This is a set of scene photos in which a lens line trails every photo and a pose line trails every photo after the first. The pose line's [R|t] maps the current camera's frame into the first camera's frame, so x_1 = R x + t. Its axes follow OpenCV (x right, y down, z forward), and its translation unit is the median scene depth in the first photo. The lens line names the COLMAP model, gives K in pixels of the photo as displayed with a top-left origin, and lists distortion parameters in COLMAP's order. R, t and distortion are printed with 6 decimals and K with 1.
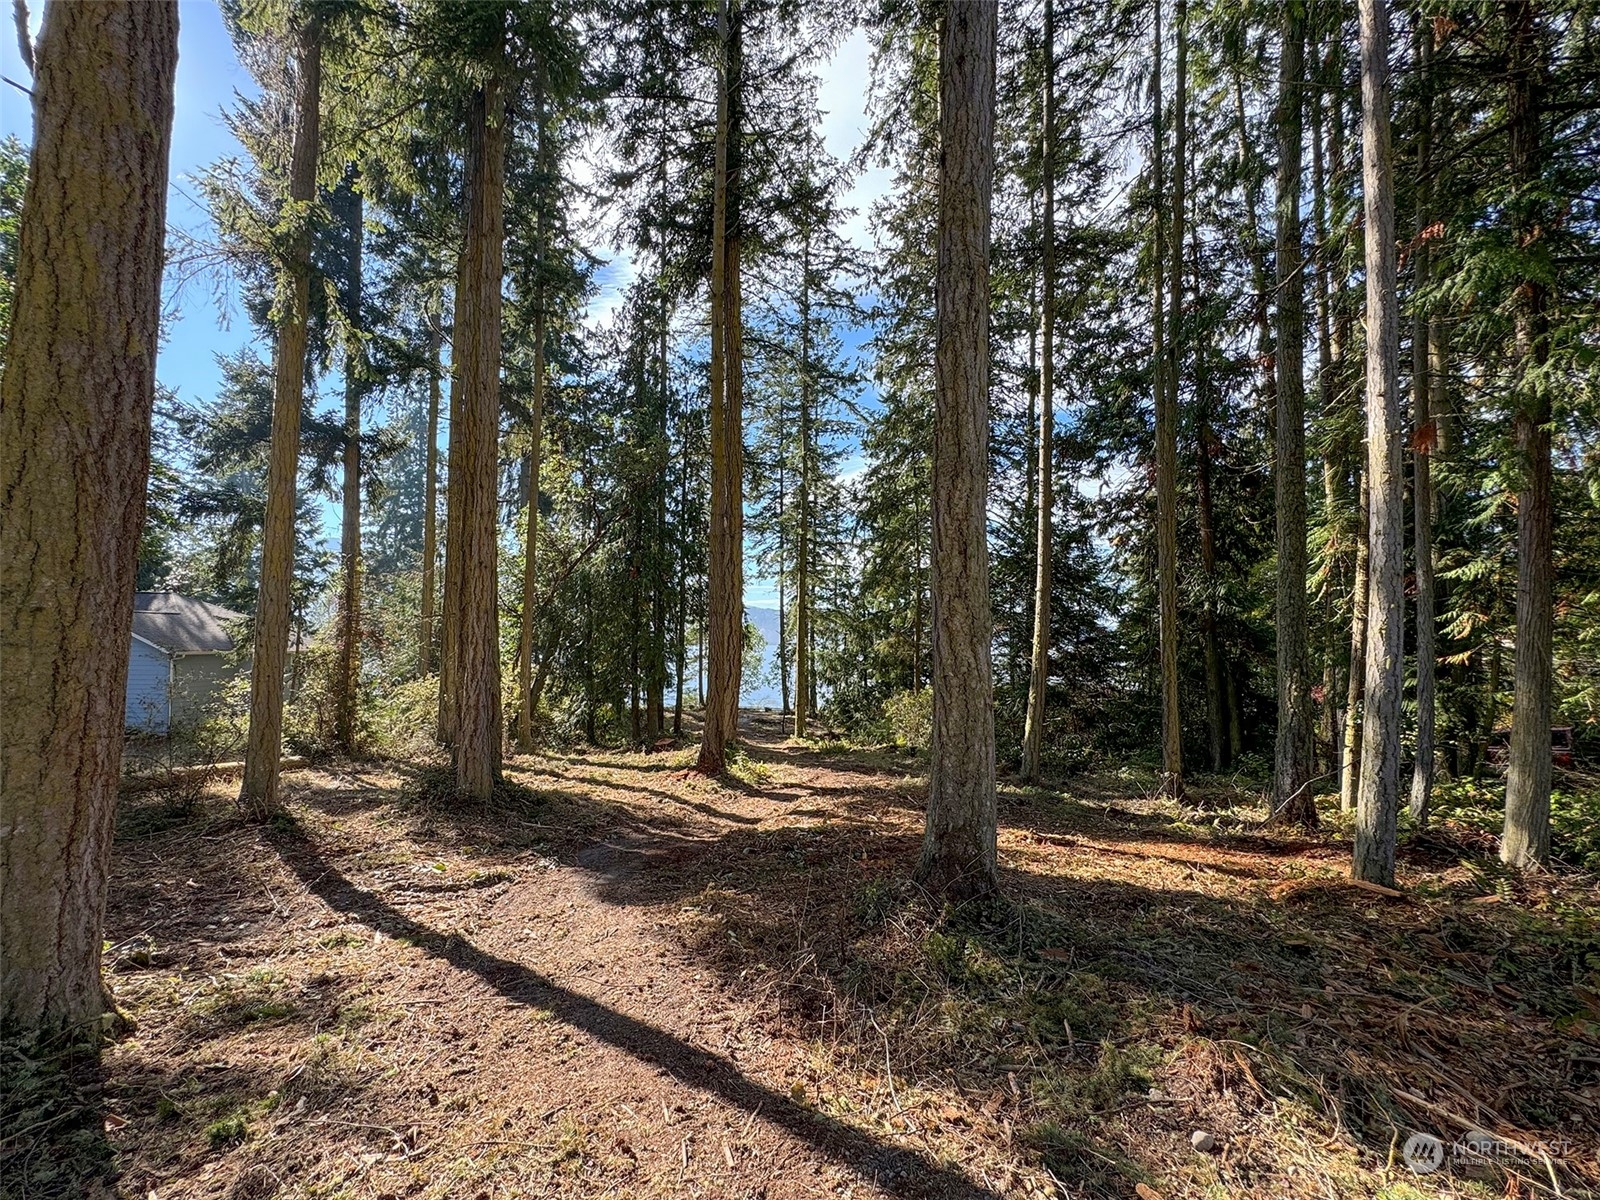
lens RADIAL K [[650.0, 0, 775.1], [0, 650.0, 627.2], [0, 0, 1]] dist [-0.000798, -0.000279]
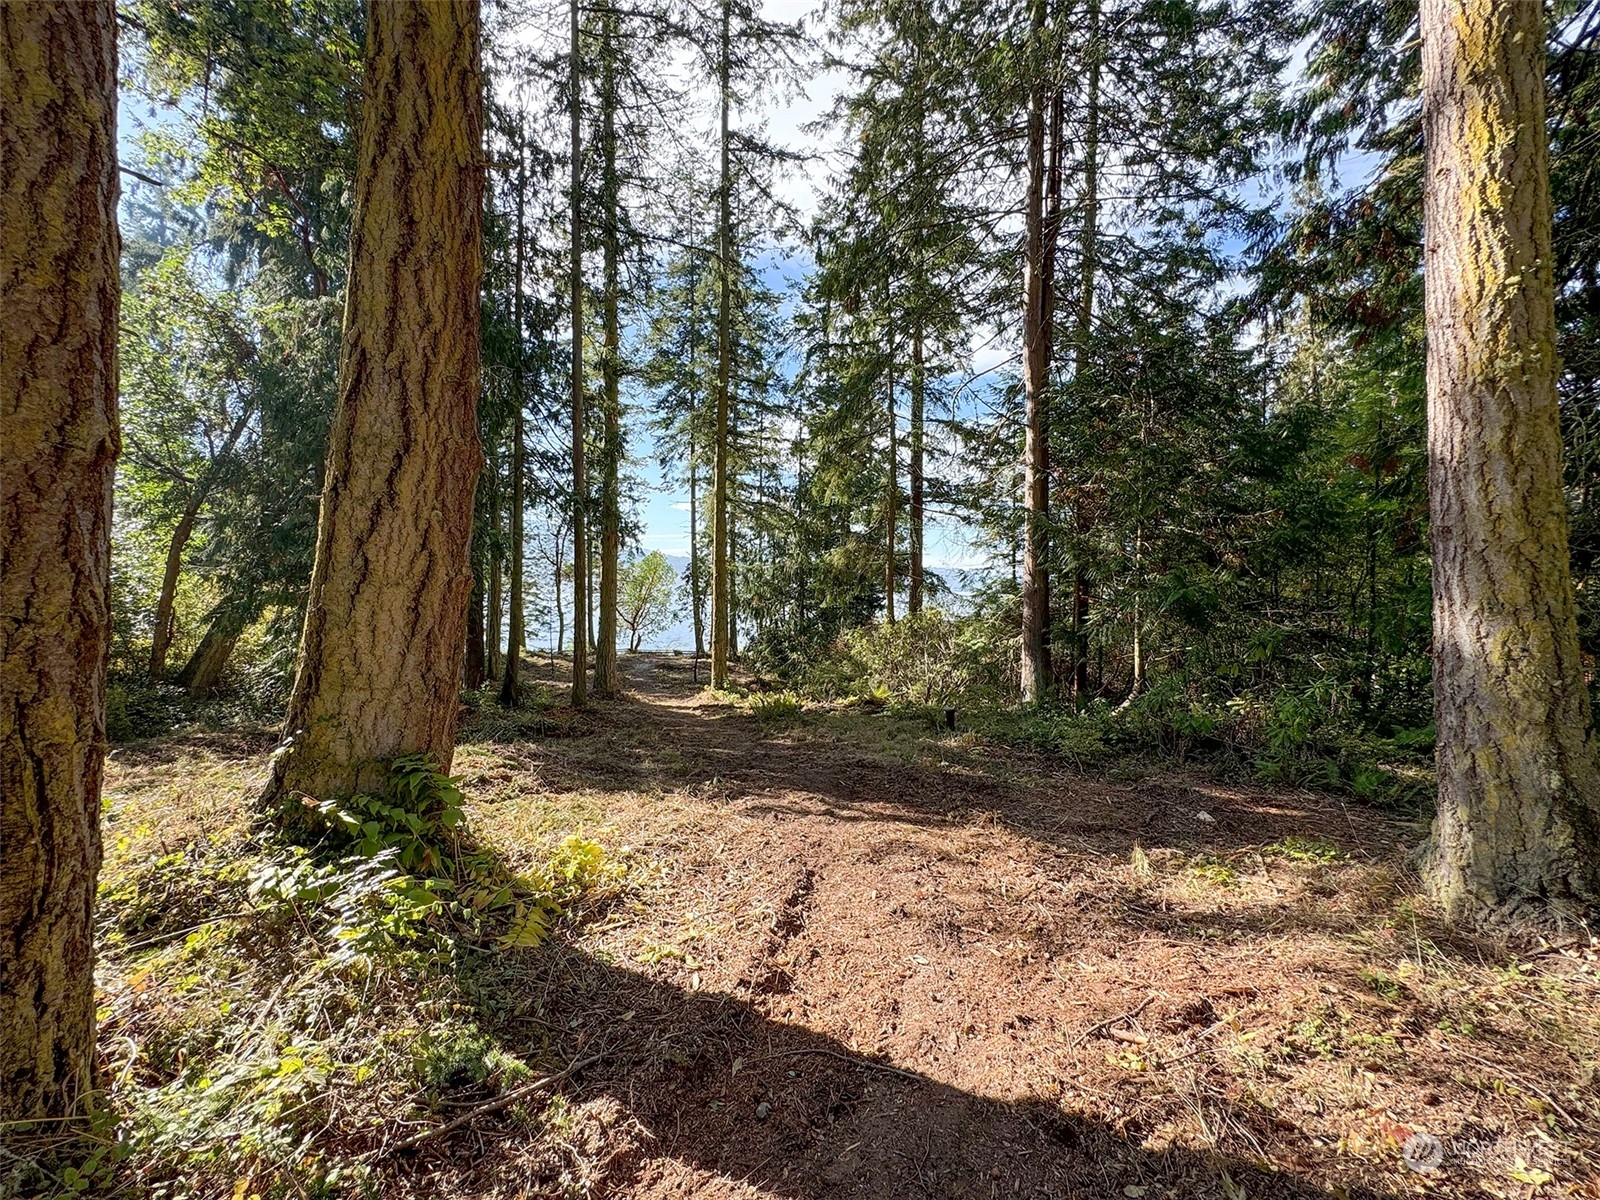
lens RADIAL K [[650.0, 0, 789.7], [0, 650.0, 592.2], [0, 0, 1]] dist [-0.000798, -0.000279]
pose [[0.988476, -0.005695, 0.151270, 0.012703], [0.001106, 0.999537, 0.030404, 0.065402], [-0.151374, -0.029887, 0.988025, 0.438808]]
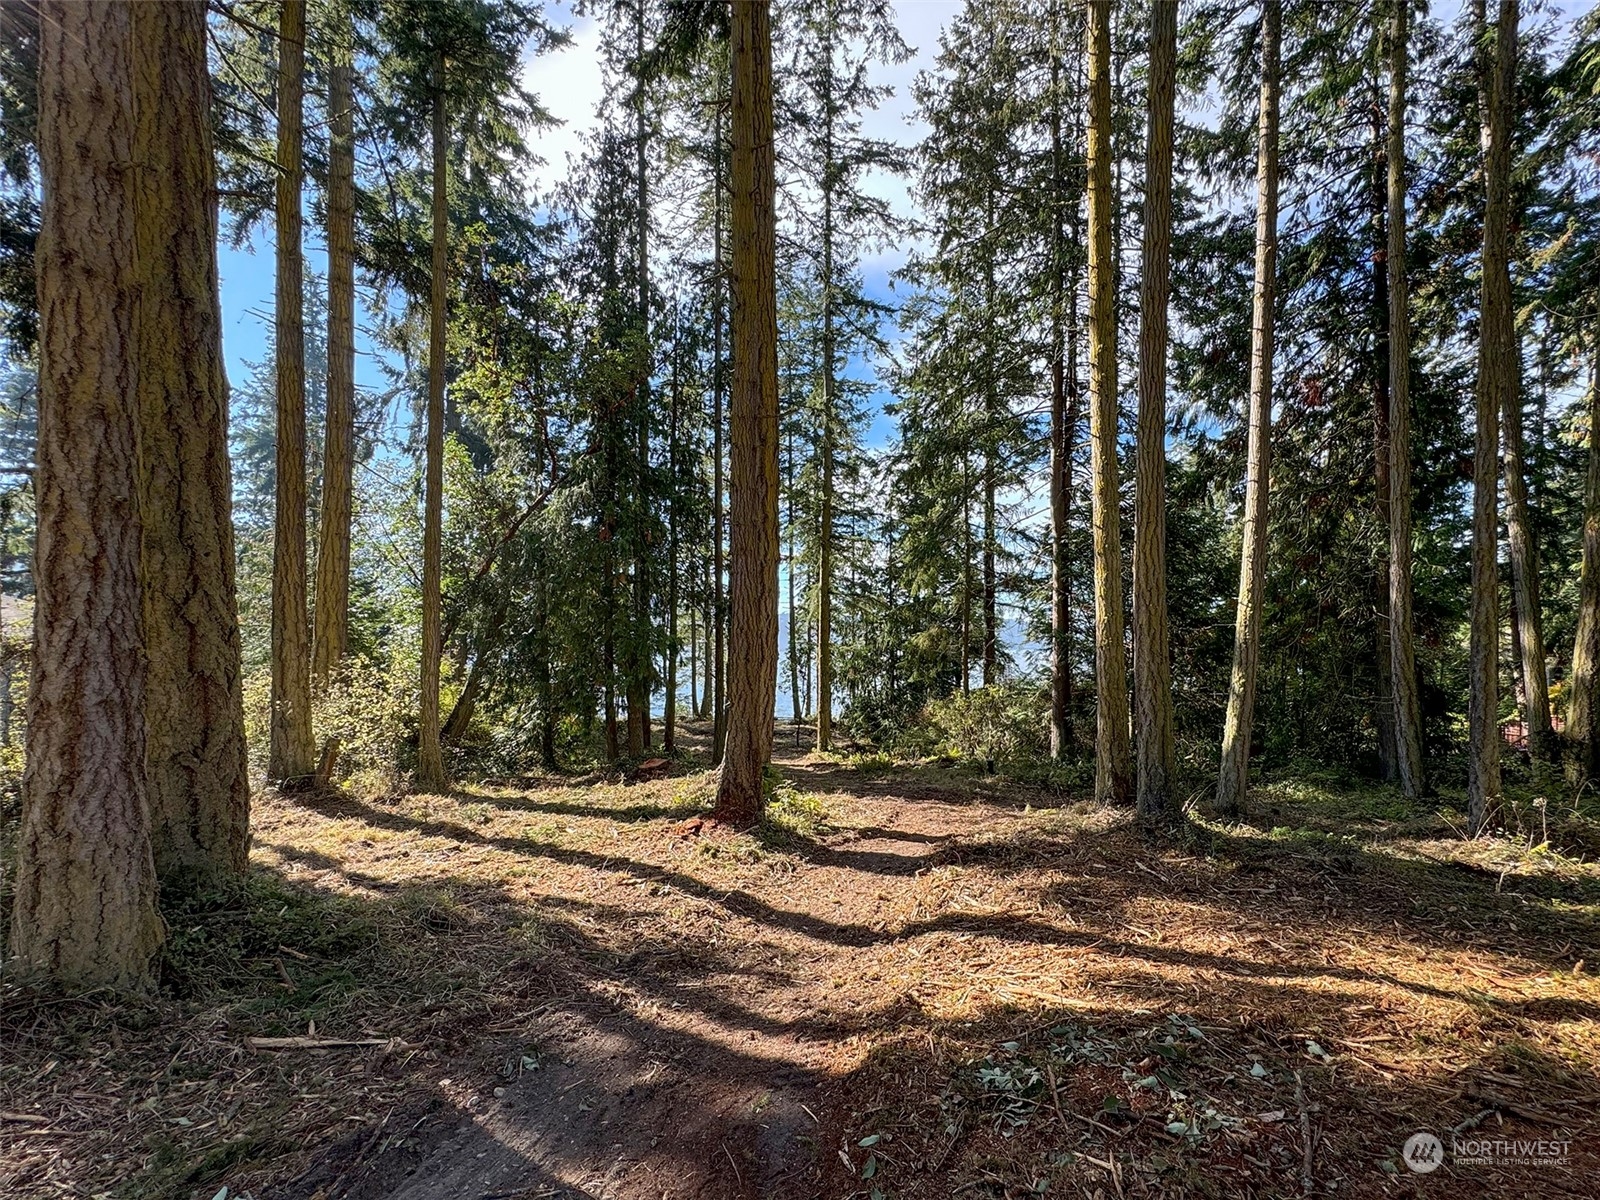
lens RADIAL K [[694.1, 0, 875.8], [0, 694.1, 656.0], [0, 0, 1]] dist [-0.001498, 0.000036]
pose [[0.988929, -0.009126, 0.148110, -0.034235], [0.003884, 0.999357, 0.035644, 0.026457], [-0.148340, -0.034674, 0.988328, 0.181701]]
